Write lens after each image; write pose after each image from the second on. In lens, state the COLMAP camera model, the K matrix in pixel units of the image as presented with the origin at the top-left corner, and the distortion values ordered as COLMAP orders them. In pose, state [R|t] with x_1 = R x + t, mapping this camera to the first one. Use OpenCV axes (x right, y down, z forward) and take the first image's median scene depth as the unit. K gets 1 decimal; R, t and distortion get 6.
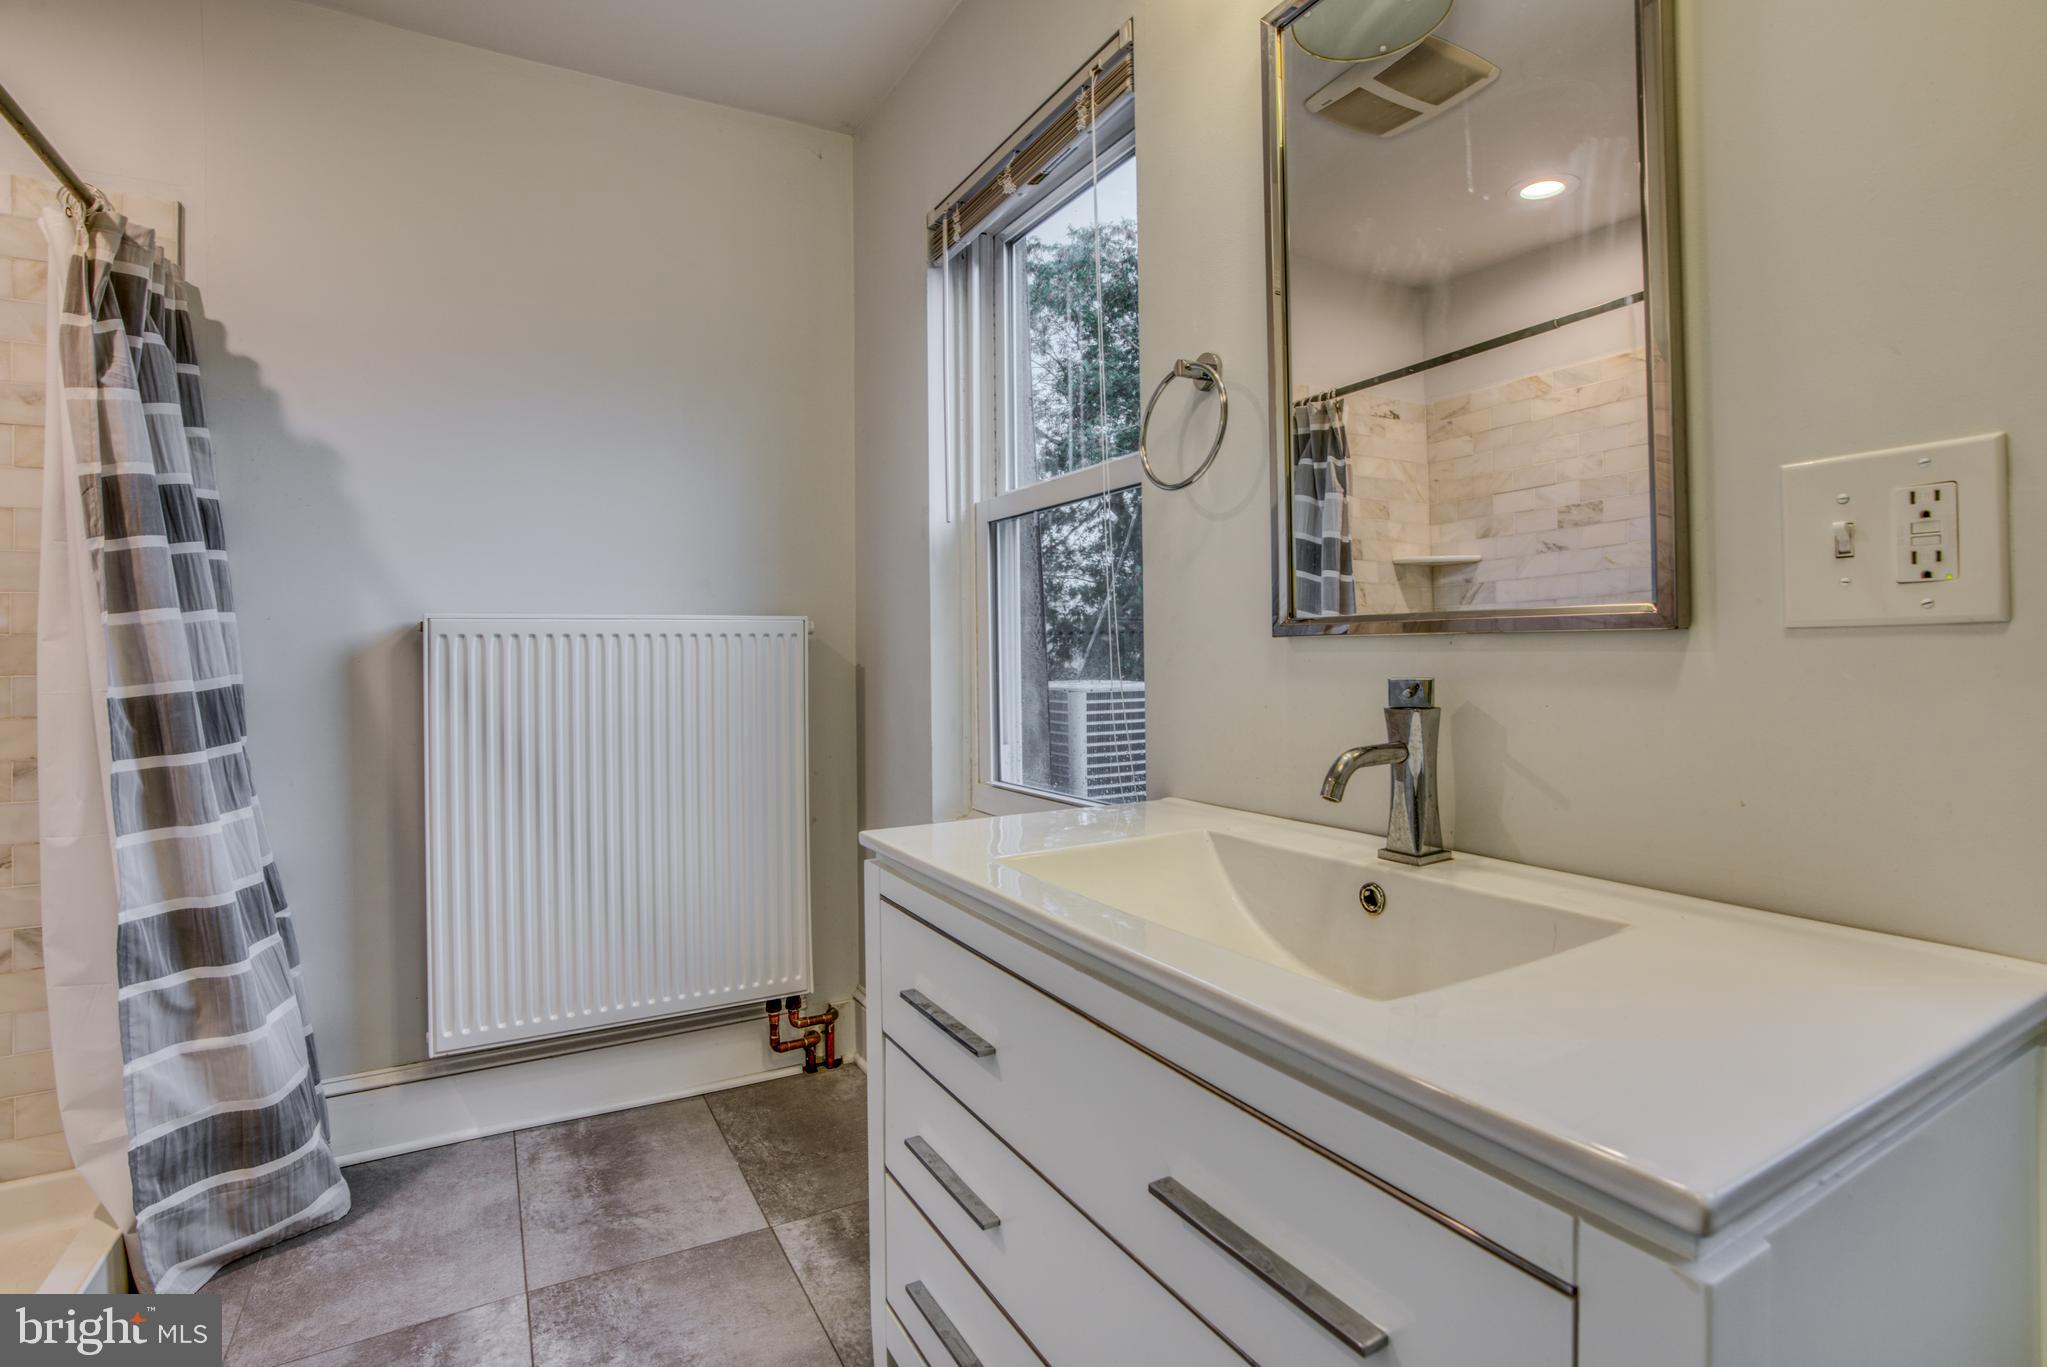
lens RADIAL K [[956.1, 0, 990.4], [0, 956.1, 661.5], [0, 0, 1]] dist [-0.069888, 0.027430]
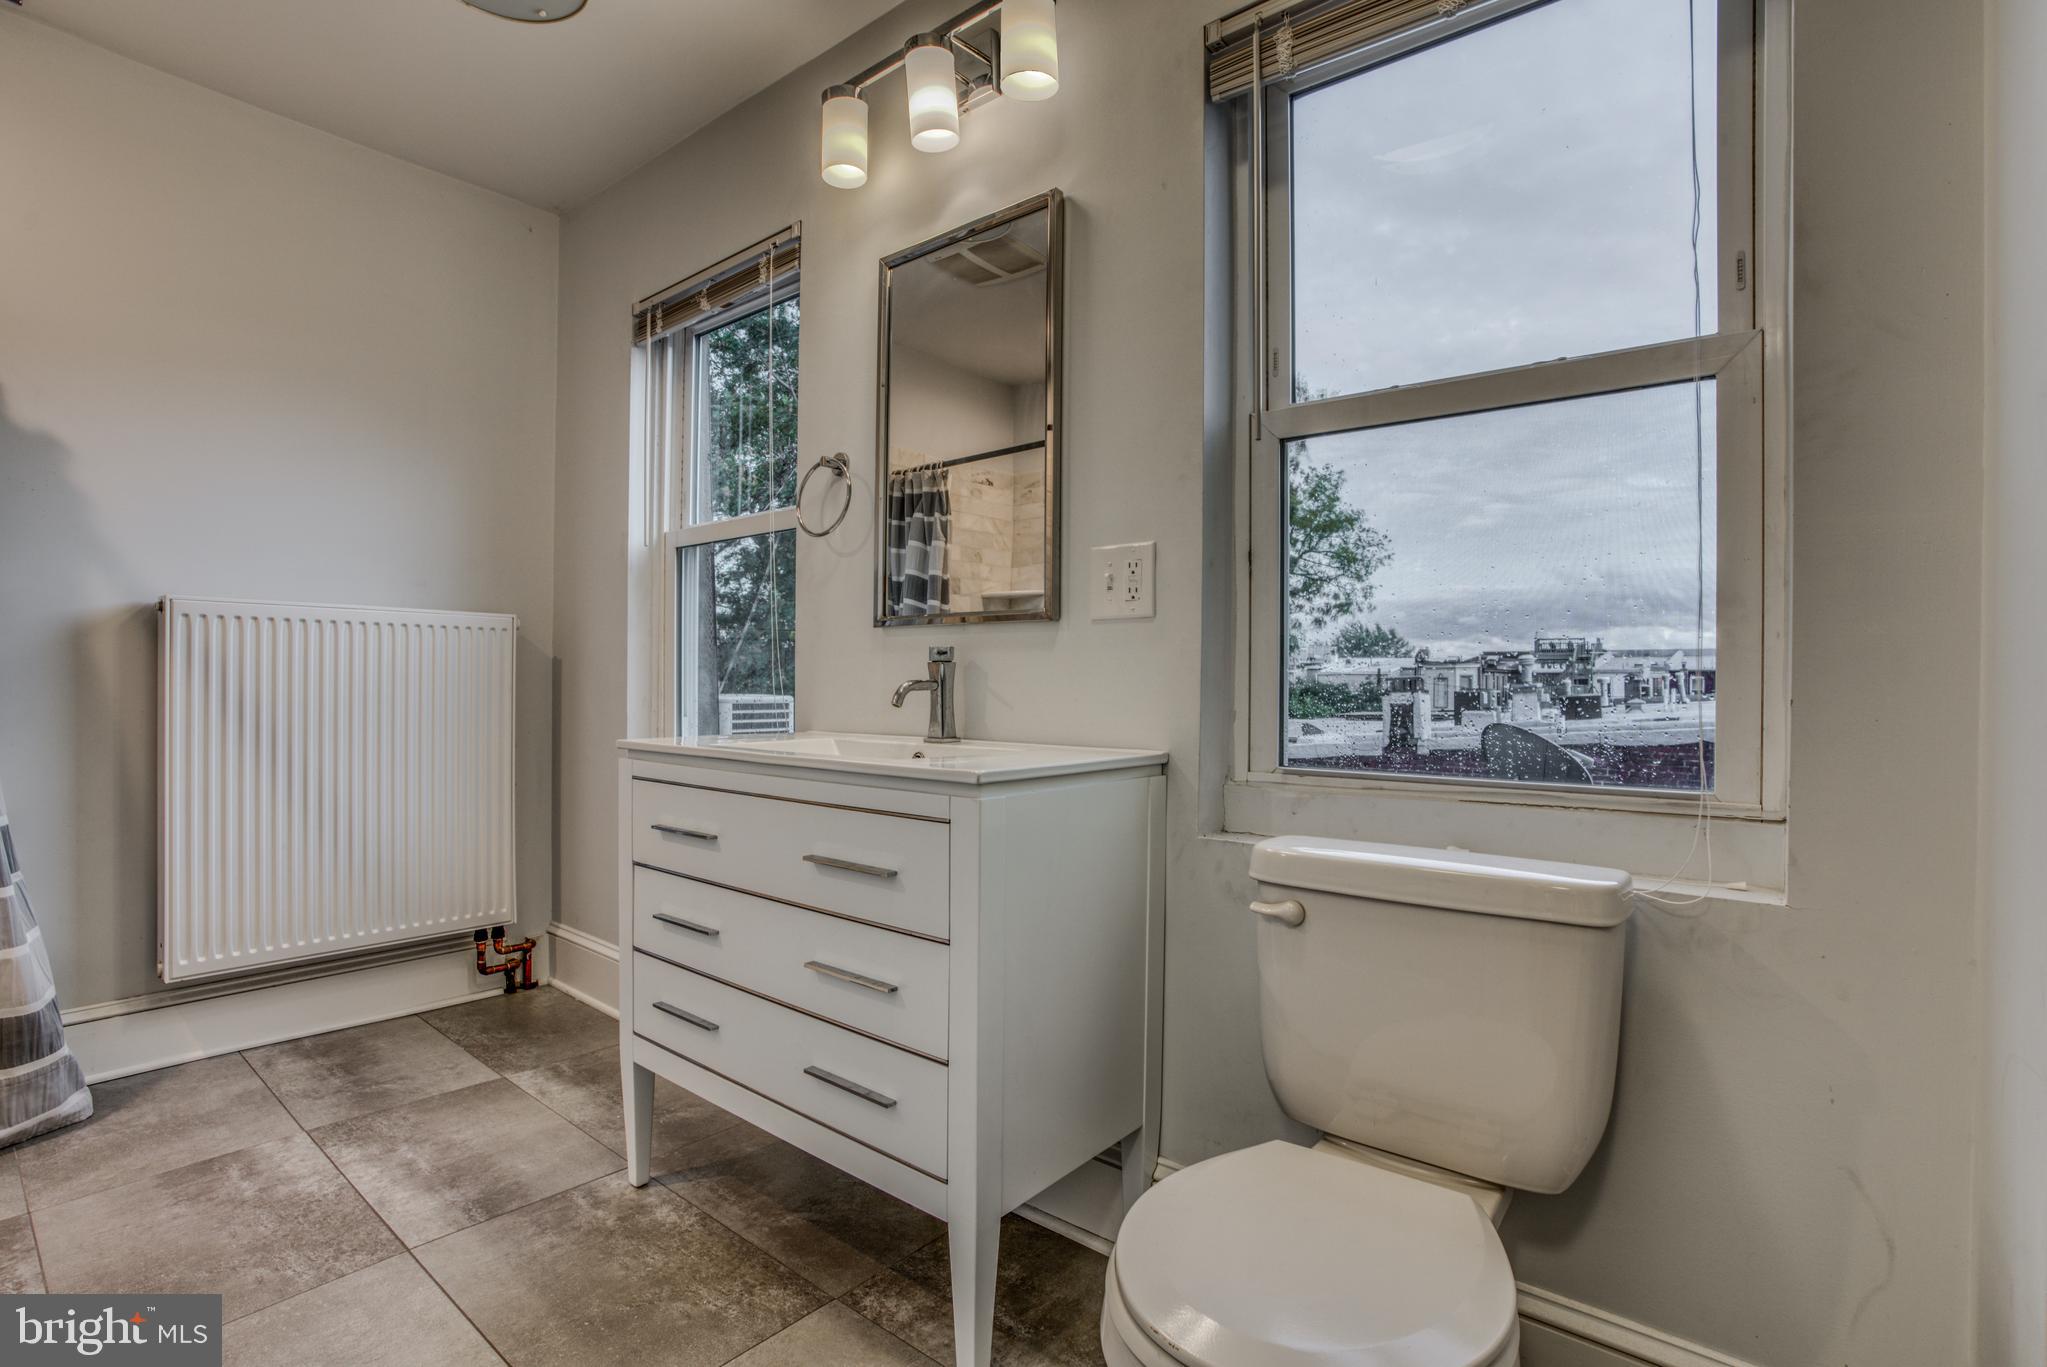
lens RADIAL K [[956.1, 0, 990.4], [0, 956.1, 661.5], [0, 0, 1]] dist [-0.069888, 0.027430]
pose [[0.929917, 0.025313, 0.366897, -0.080688], [-0.013029, 0.999270, -0.035920, 0.056250], [-0.367538, 0.028623, 0.929568, -0.398264]]
